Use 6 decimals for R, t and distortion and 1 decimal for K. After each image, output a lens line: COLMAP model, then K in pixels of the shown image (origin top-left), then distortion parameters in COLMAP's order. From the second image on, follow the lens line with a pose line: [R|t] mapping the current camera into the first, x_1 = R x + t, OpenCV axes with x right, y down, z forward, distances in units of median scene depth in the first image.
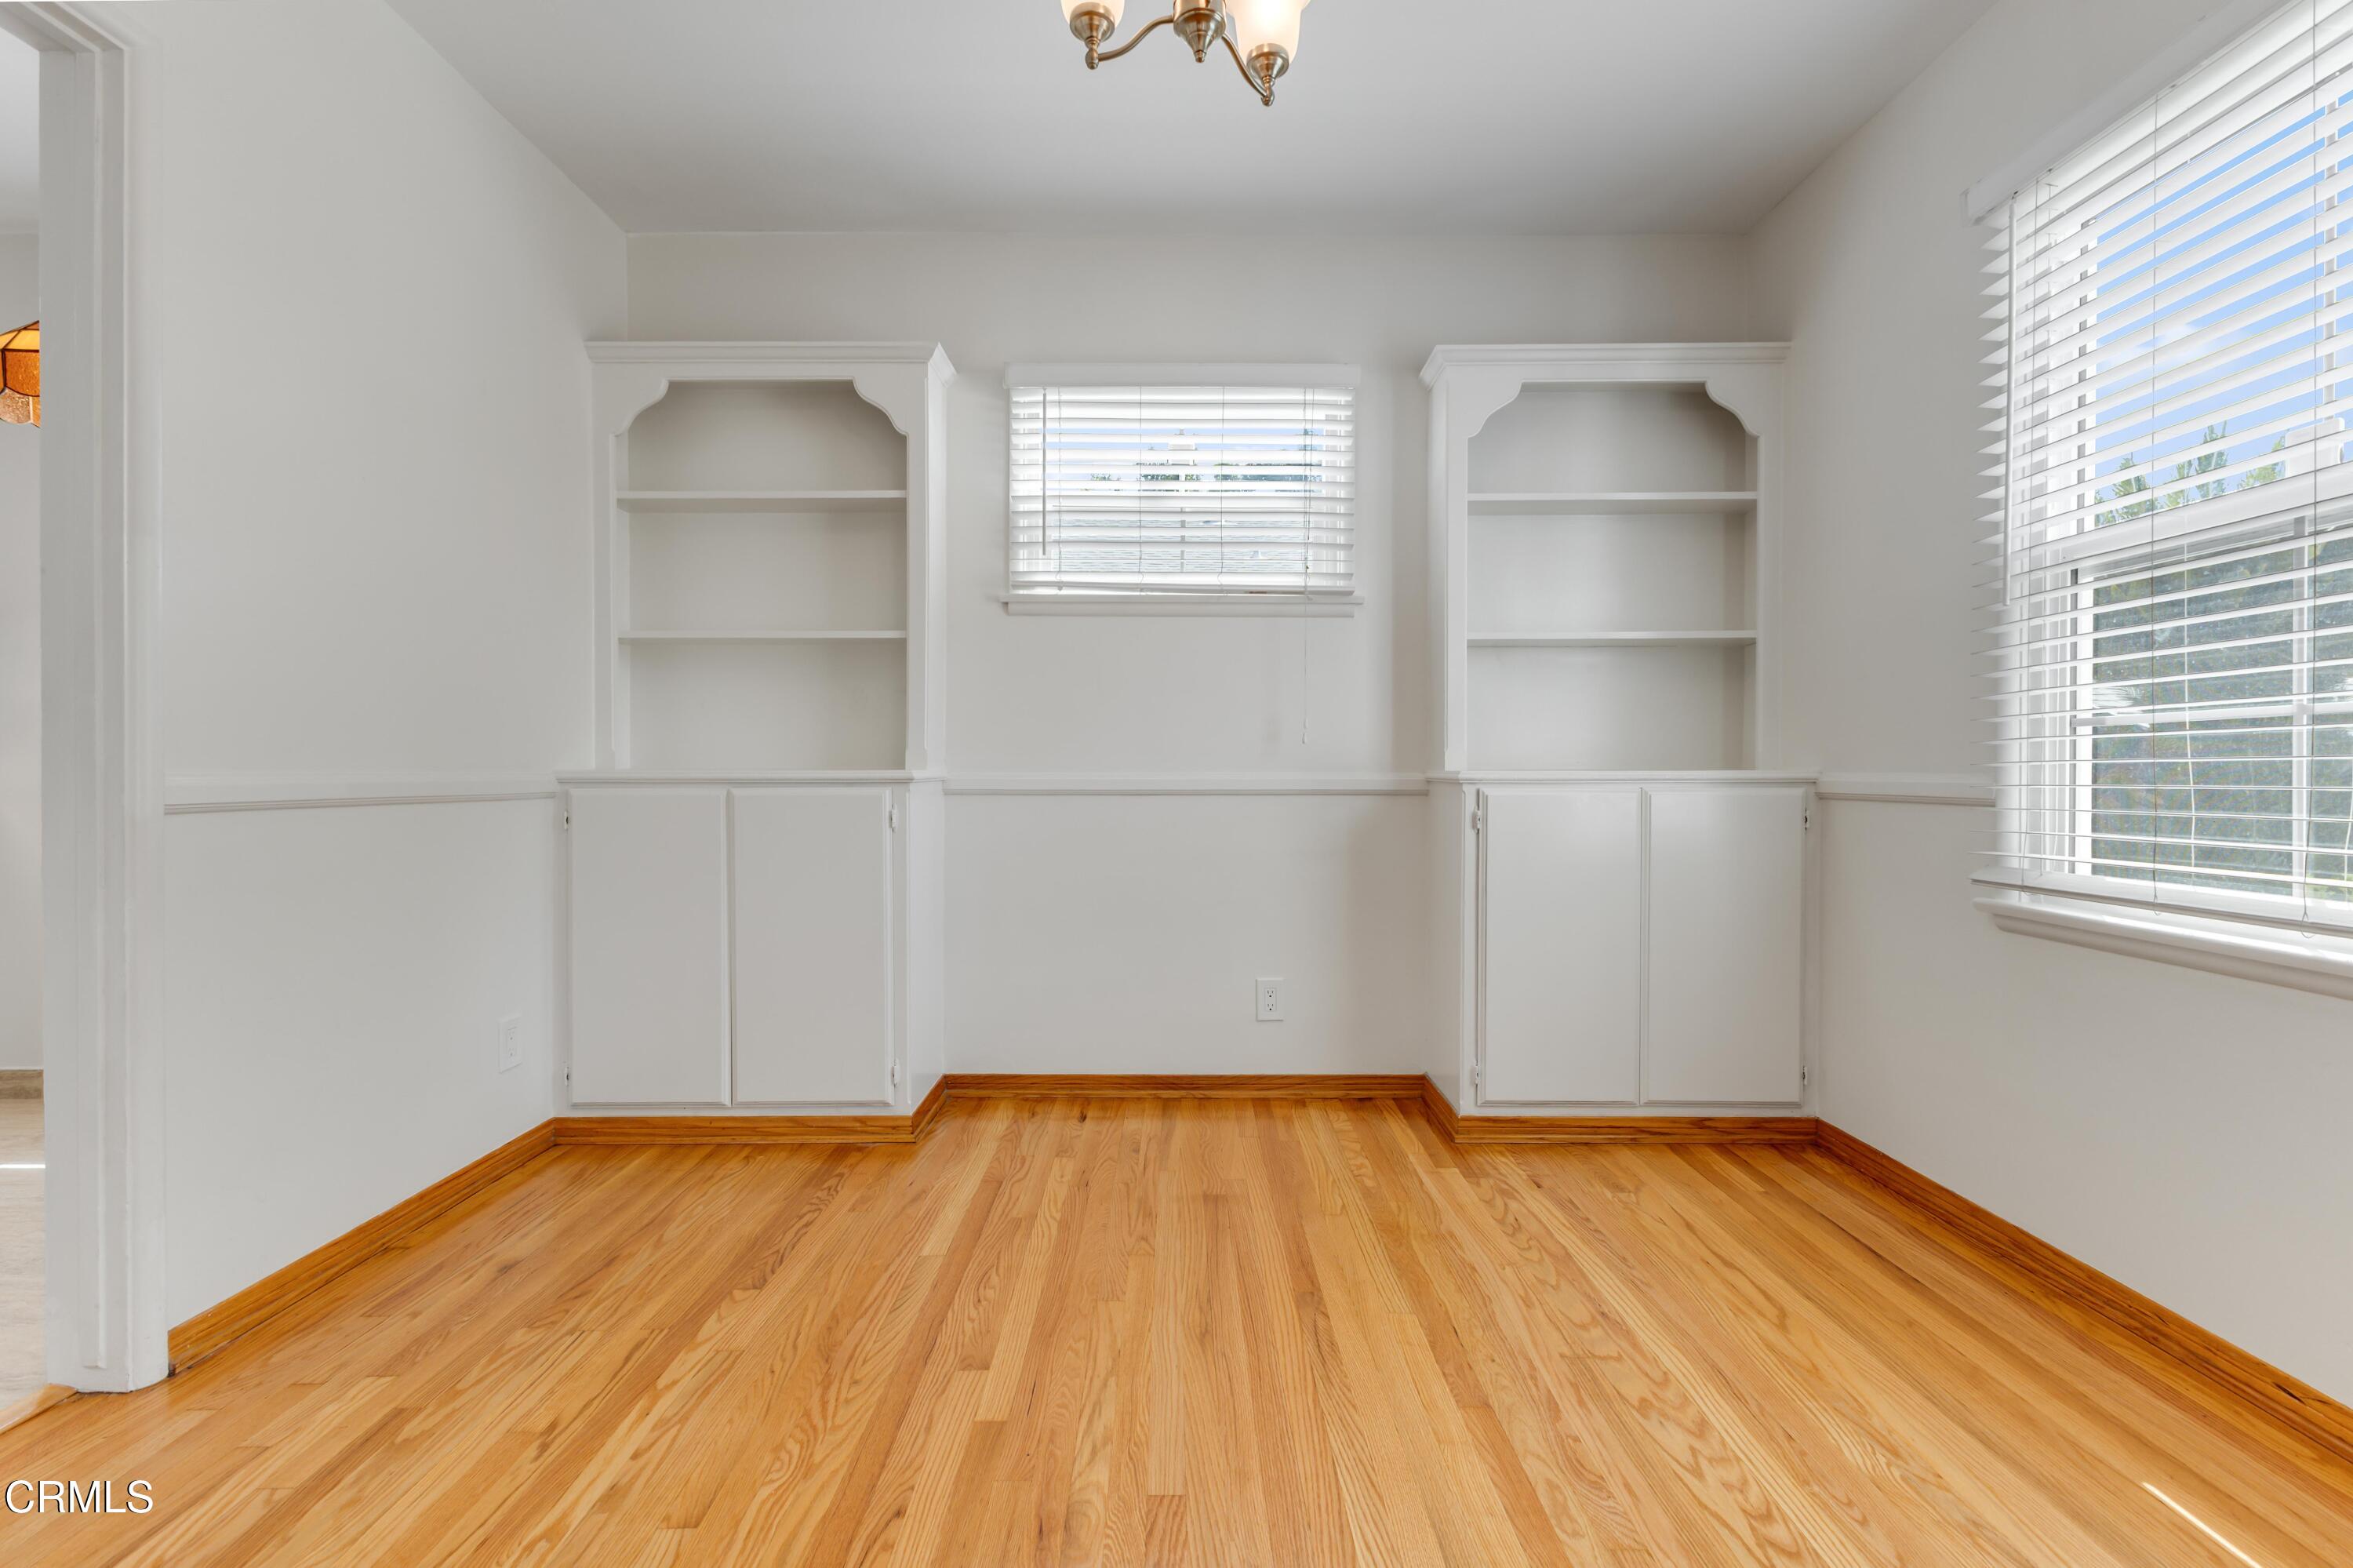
lens RADIAL K [[1028.0, 0, 1169.6], [0, 1028.0, 783.7], [0, 0, 1]] dist [0.005705, -0.000757]
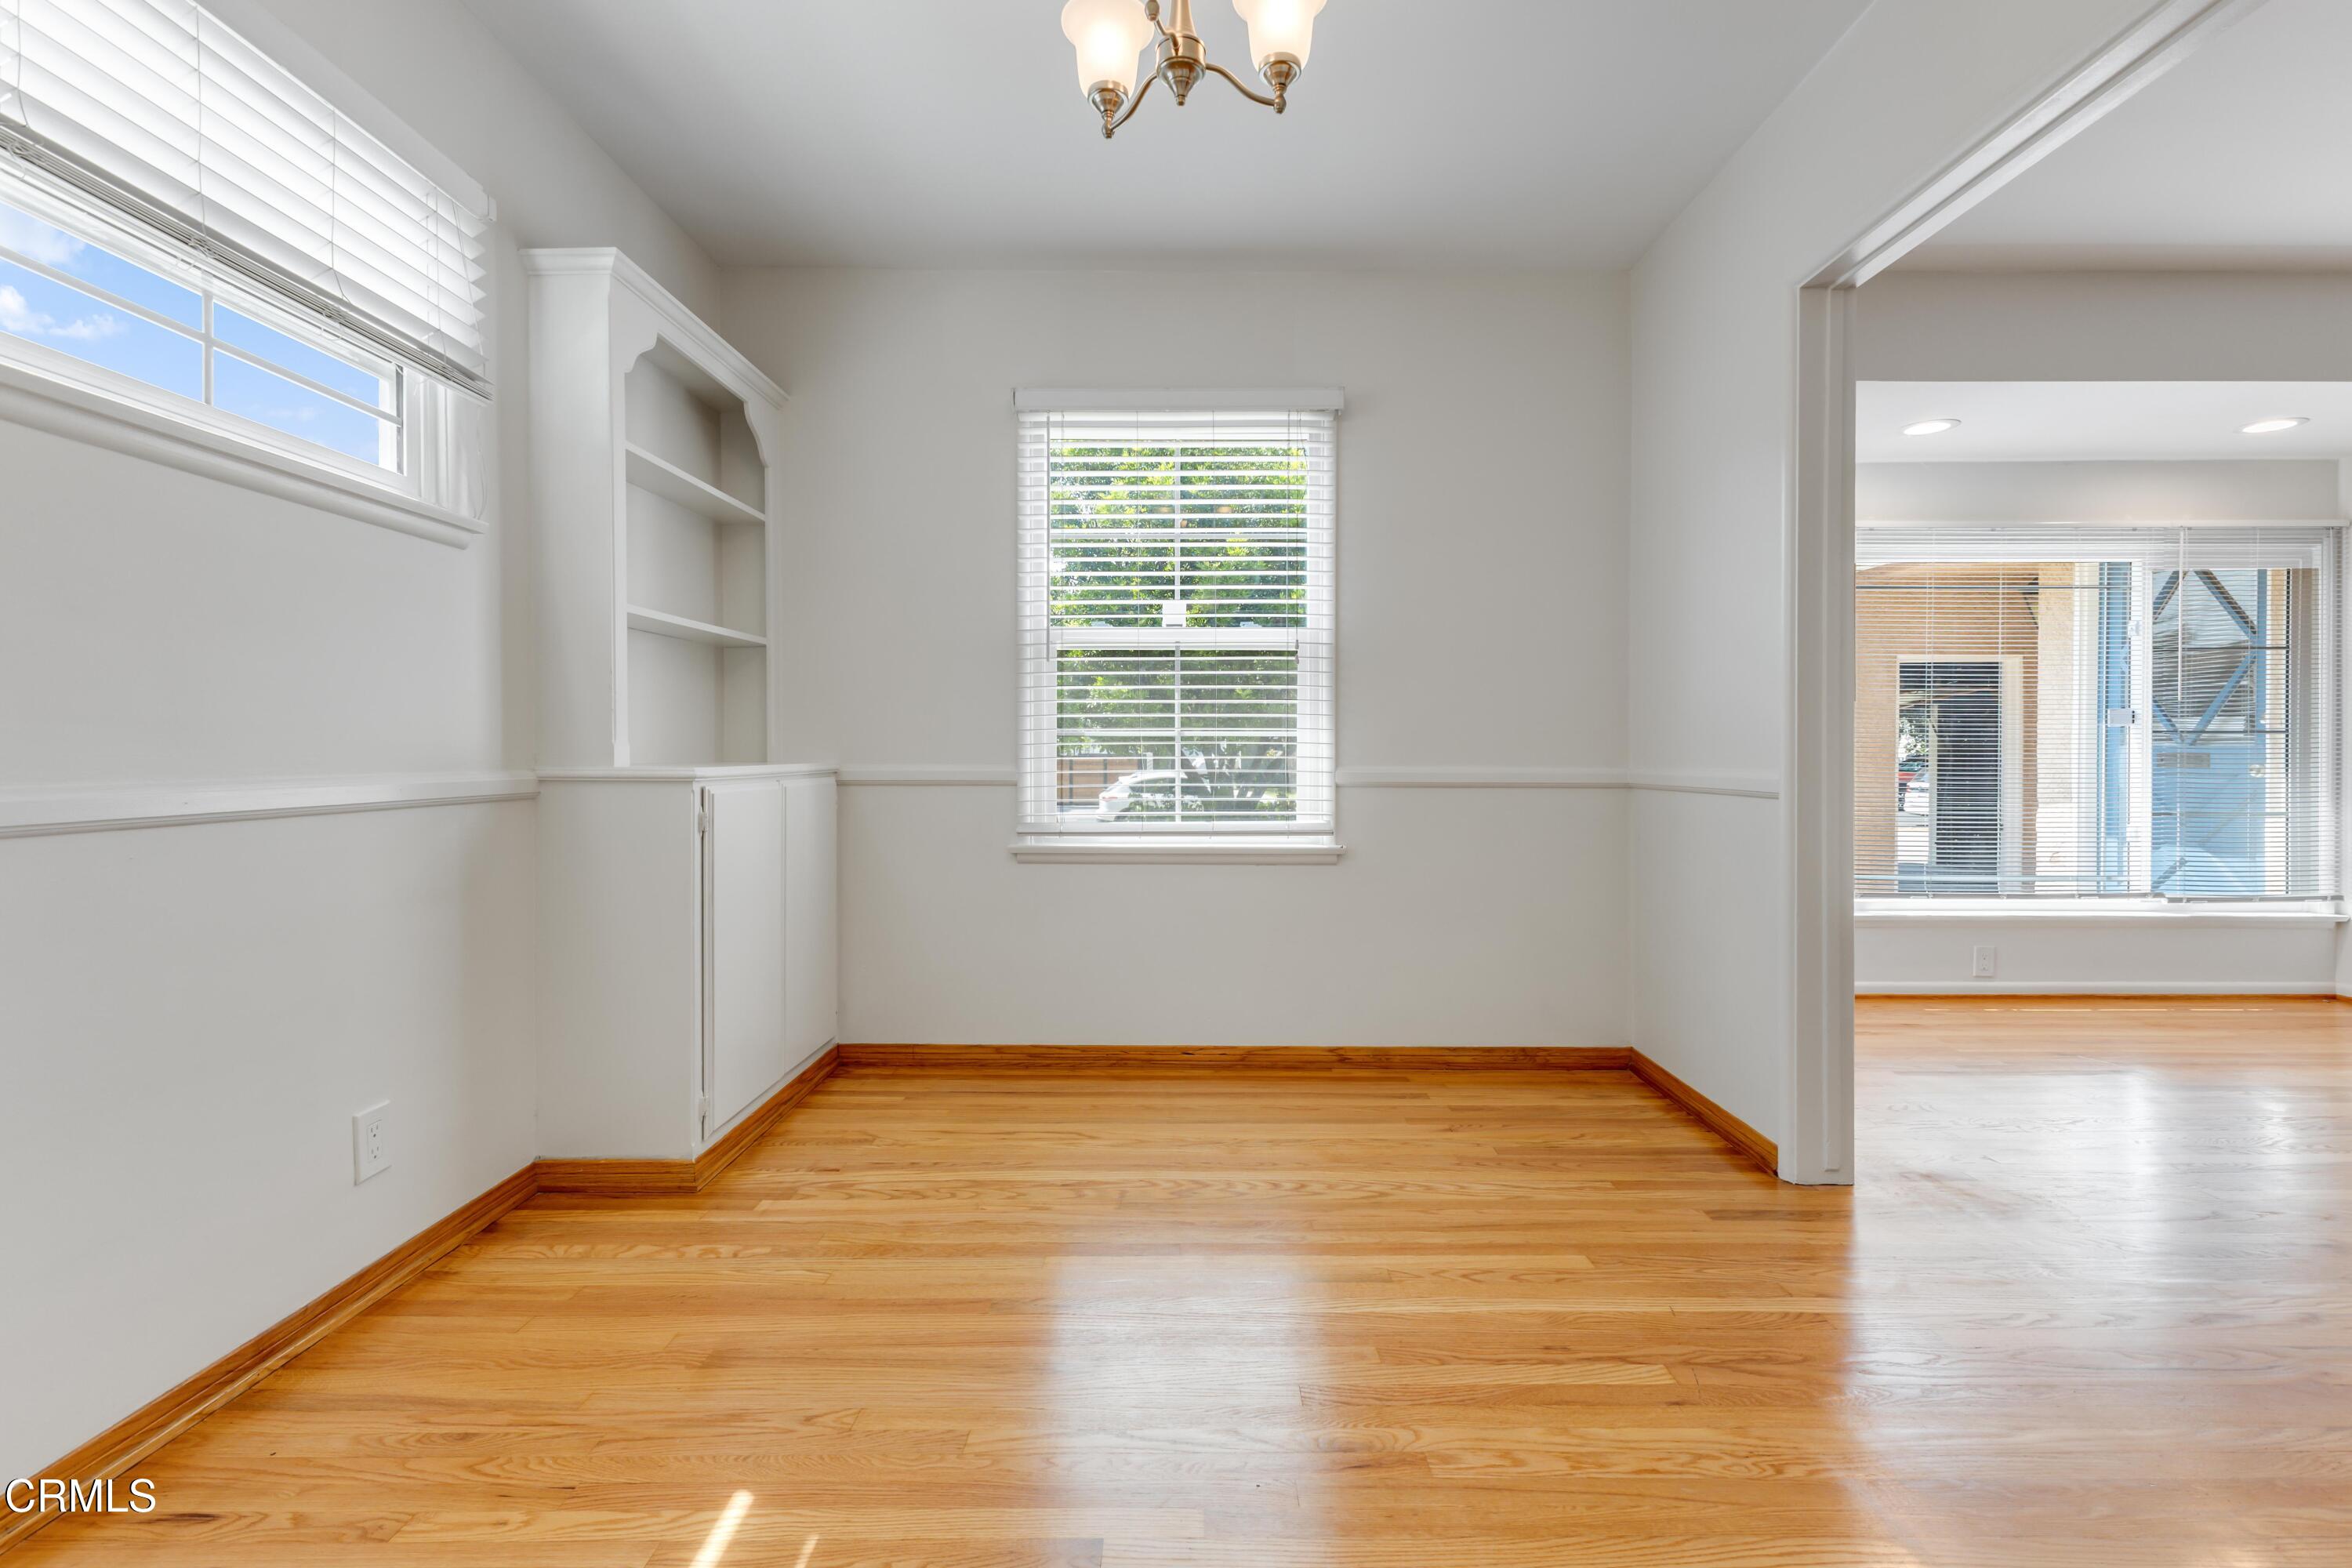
lens RADIAL K [[1027.5, 0, 1182.9], [0, 1027.5, 759.7], [0, 0, 1]] dist [0.005705, -0.000757]
pose [[-0.013562, -0.008742, 0.999870, -0.624355], [0.010412, 0.999906, 0.008884, -0.023601], [-0.999854, 0.010531, -0.013470, 0.614861]]
